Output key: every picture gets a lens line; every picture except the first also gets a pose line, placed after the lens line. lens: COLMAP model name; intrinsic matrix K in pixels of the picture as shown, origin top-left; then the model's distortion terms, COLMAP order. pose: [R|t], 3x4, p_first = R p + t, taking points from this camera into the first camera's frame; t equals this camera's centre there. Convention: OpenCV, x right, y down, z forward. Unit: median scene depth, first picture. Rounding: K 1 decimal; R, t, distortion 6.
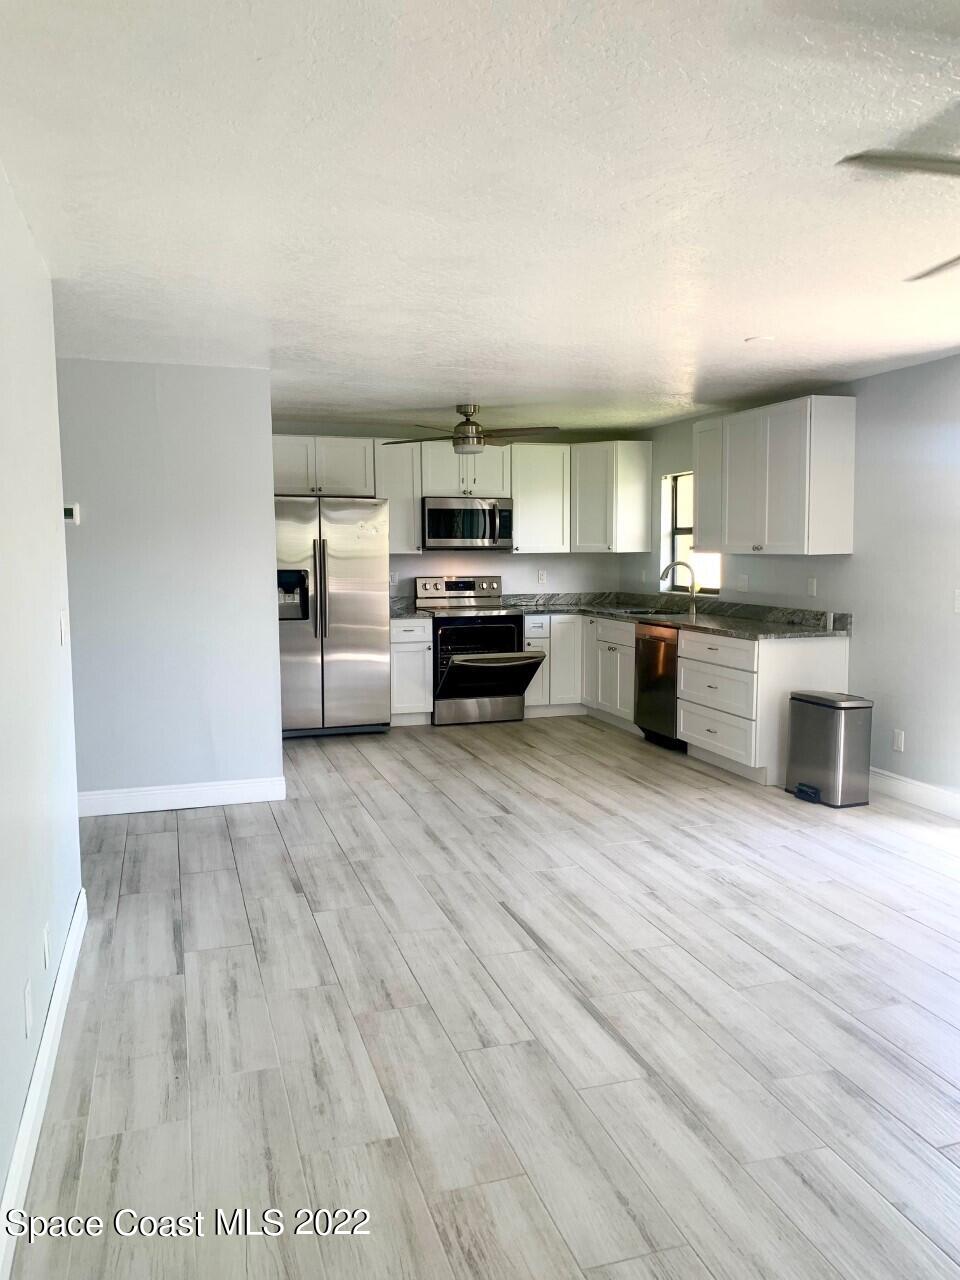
lens RADIAL K [[985.8, 0, 479.4], [0, 985.8, 650.6], [0, 0, 1]] dist [0.070029, 0.001712]
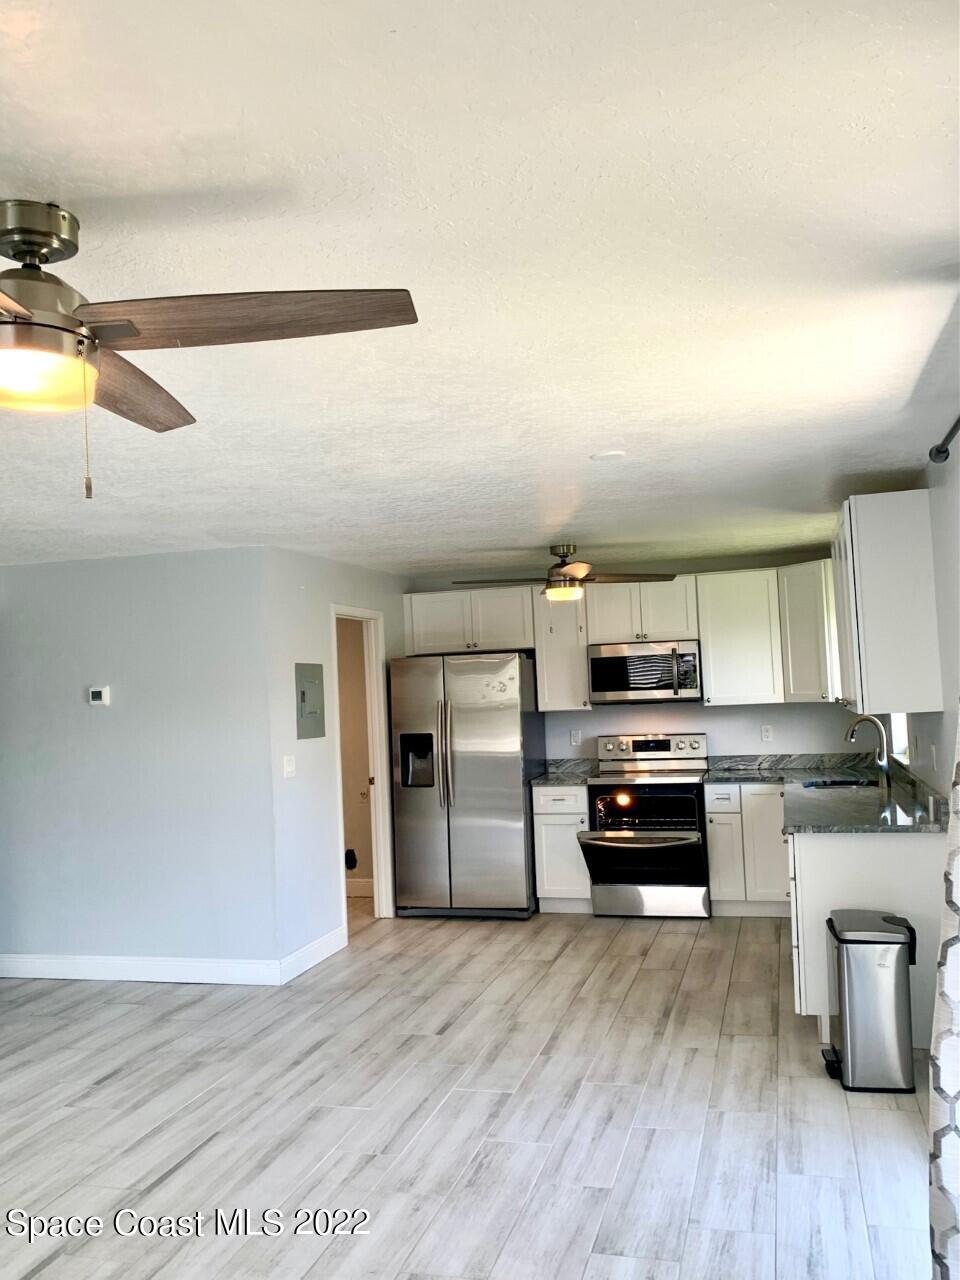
lens RADIAL K [[1139.2, 0, 483.7], [0, 1139.2, 628.2], [0, 0, 1]] dist [-0.006829, 0.019265]
pose [[0.825077, -0.061067, -0.561710, 0.631746], [-0.021165, 0.990104, -0.138730, -0.043109], [0.564623, 0.126352, 0.815620, 0.191702]]
